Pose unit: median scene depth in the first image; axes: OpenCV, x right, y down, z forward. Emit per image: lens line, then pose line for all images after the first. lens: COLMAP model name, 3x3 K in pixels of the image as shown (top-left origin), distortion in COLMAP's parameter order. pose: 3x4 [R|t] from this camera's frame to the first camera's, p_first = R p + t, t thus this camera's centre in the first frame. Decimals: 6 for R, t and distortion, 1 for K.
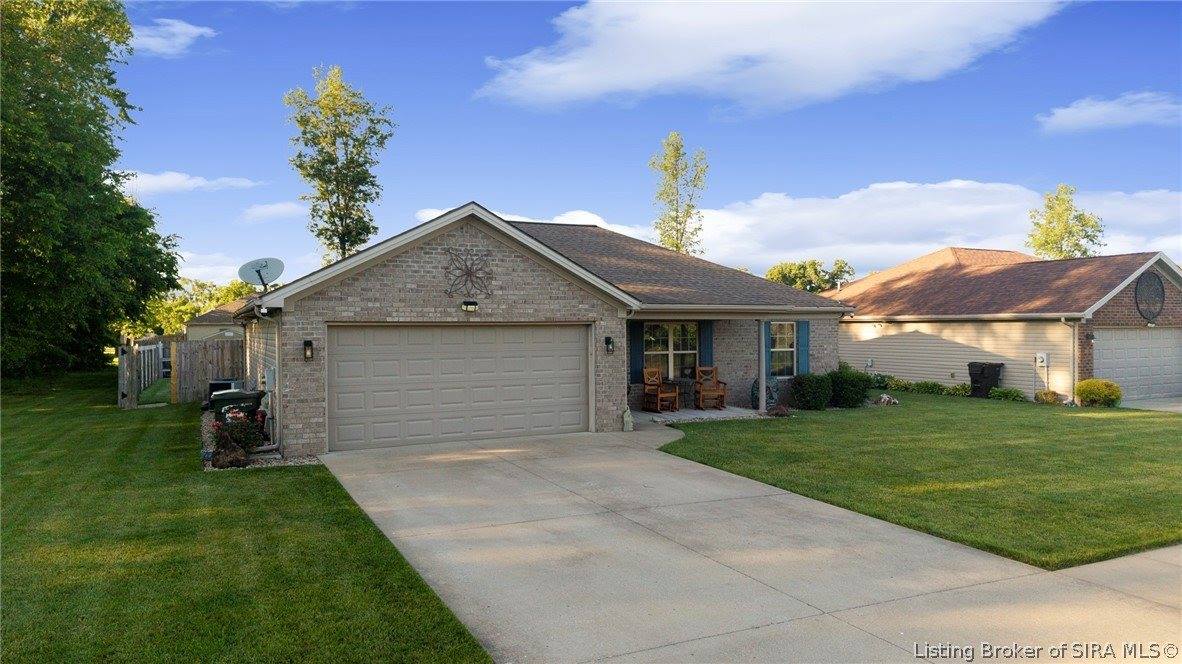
lens RADIAL K [[785.9, 0, 583.0], [0, 785.9, 325.0], [0, 0, 1]] dist [0.033483, -0.002190]
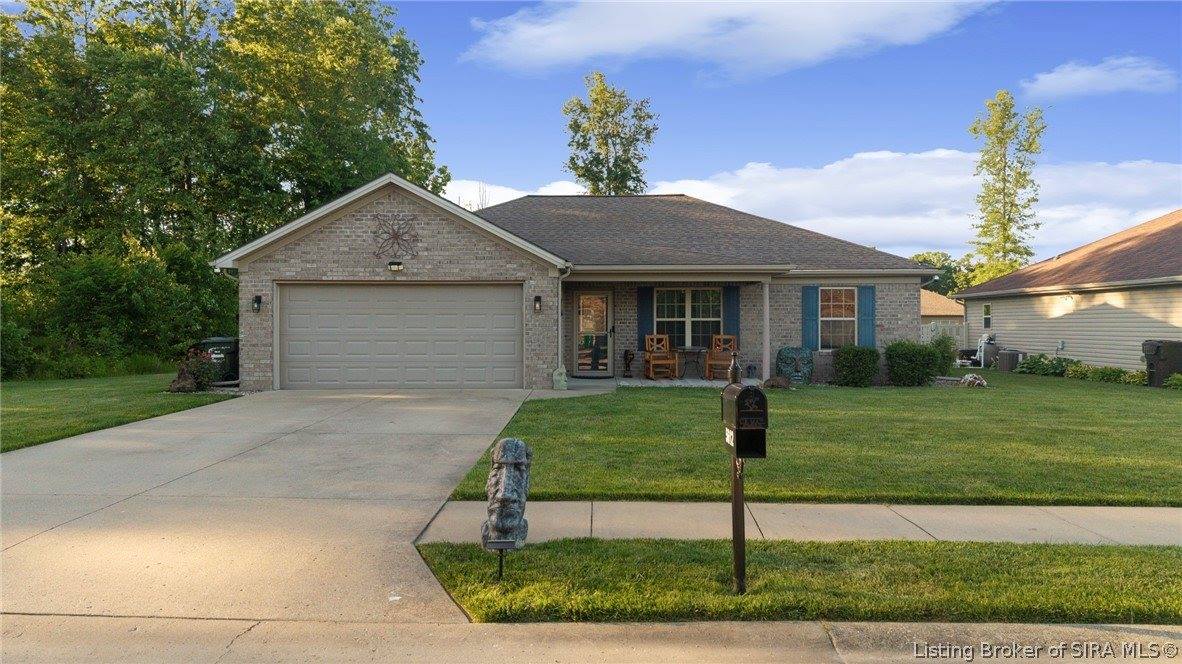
lens RADIAL K [[785.9, 0, 583.0], [0, 785.9, 325.0], [0, 0, 1]] dist [0.033483, -0.002190]
pose [[0.890060, 0.004698, -0.455820, 0.431371], [-0.003735, 0.999988, 0.003013, 0.039321], [0.455829, -0.000980, 0.890067, 0.098271]]
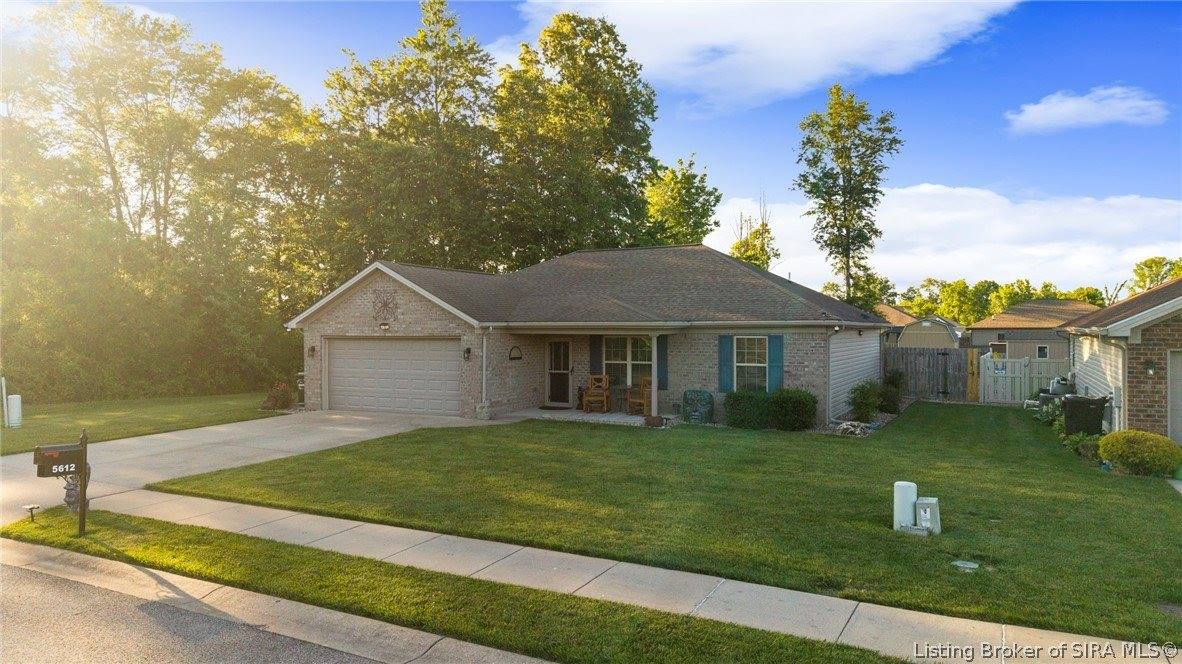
lens RADIAL K [[771.6, 0, 591.0], [0, 771.6, 332.0], [0, 0, 1]] dist [0.161210, -0.366867]
pose [[0.598561, 0.008408, -0.801033, 0.968944], [0.000495, 0.999941, 0.010866, -0.020993], [0.801077, -0.006900, 0.598522, 0.292822]]
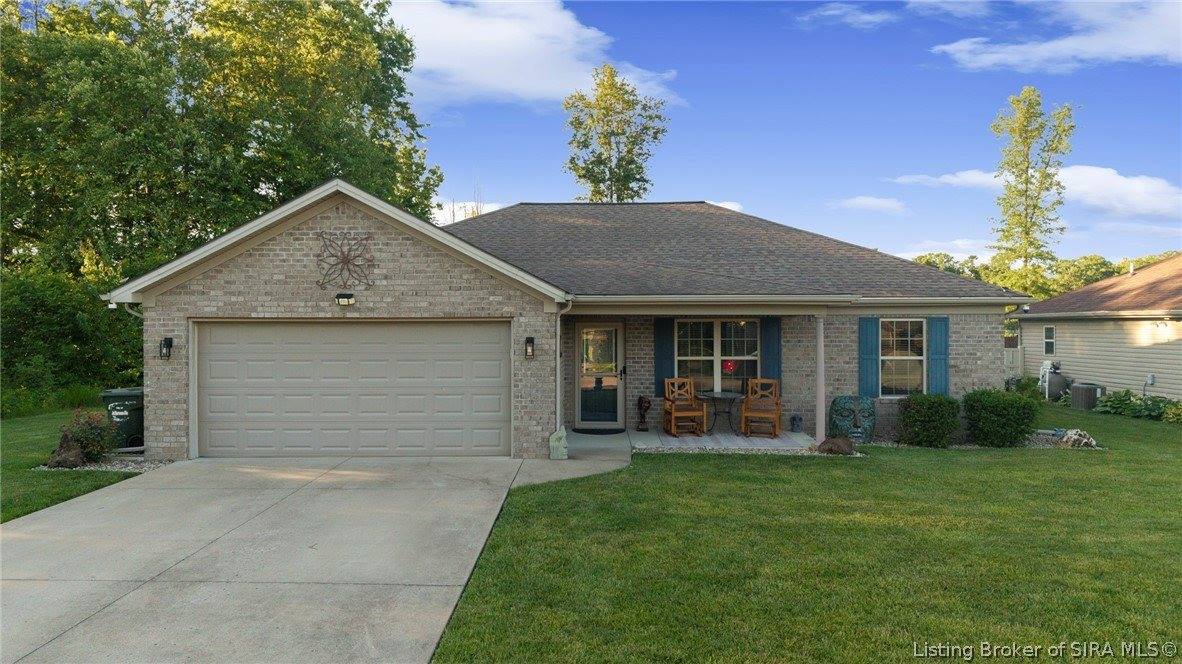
lens RADIAL K [[787.4, 0, 586.7], [0, 787.4, 330.9], [0, 0, 1]] dist [0.020223, -0.000523]
pose [[0.892102, 0.006586, -0.451786, 0.345425], [-0.002262, 0.999946, 0.010110, 0.000669], [0.451829, -0.007997, 0.892069, 0.257101]]
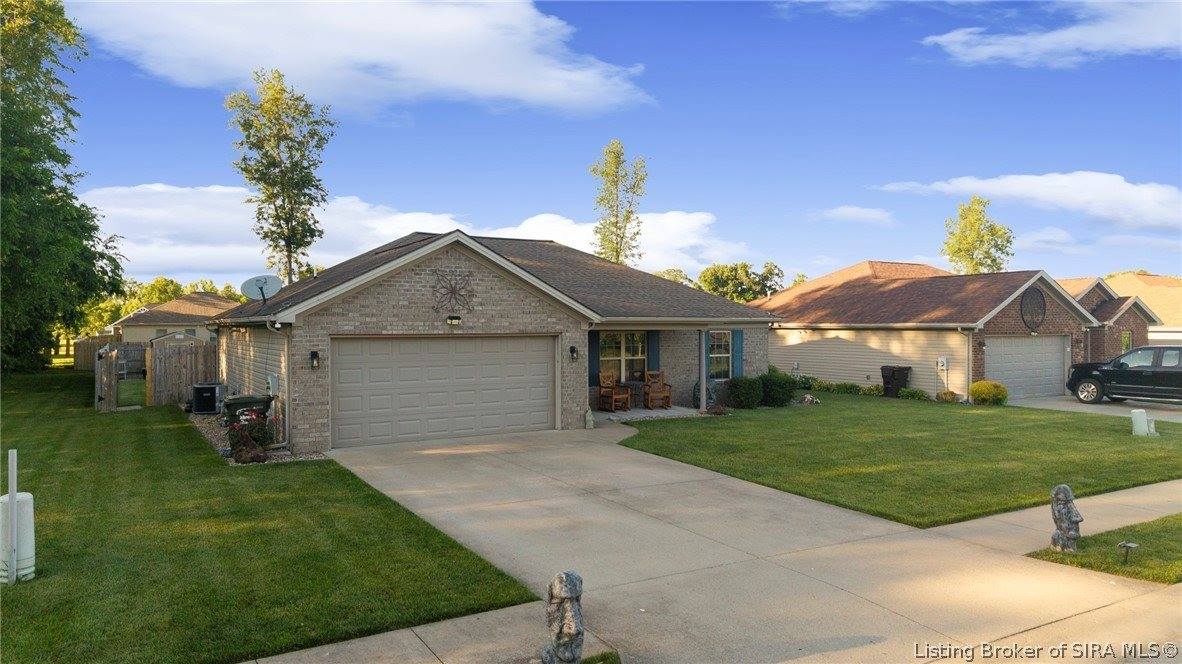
lens RADIAL K [[782.2, 0, 579.9], [0, 782.2, 334.4], [0, 0, 1]] dist [0.053381, -0.001278]
pose [[0.996959, 0.002022, 0.077905, -0.036359], [-0.003046, 0.999911, 0.013022, -0.013780], [-0.077871, -0.013219, 0.996876, -0.108453]]
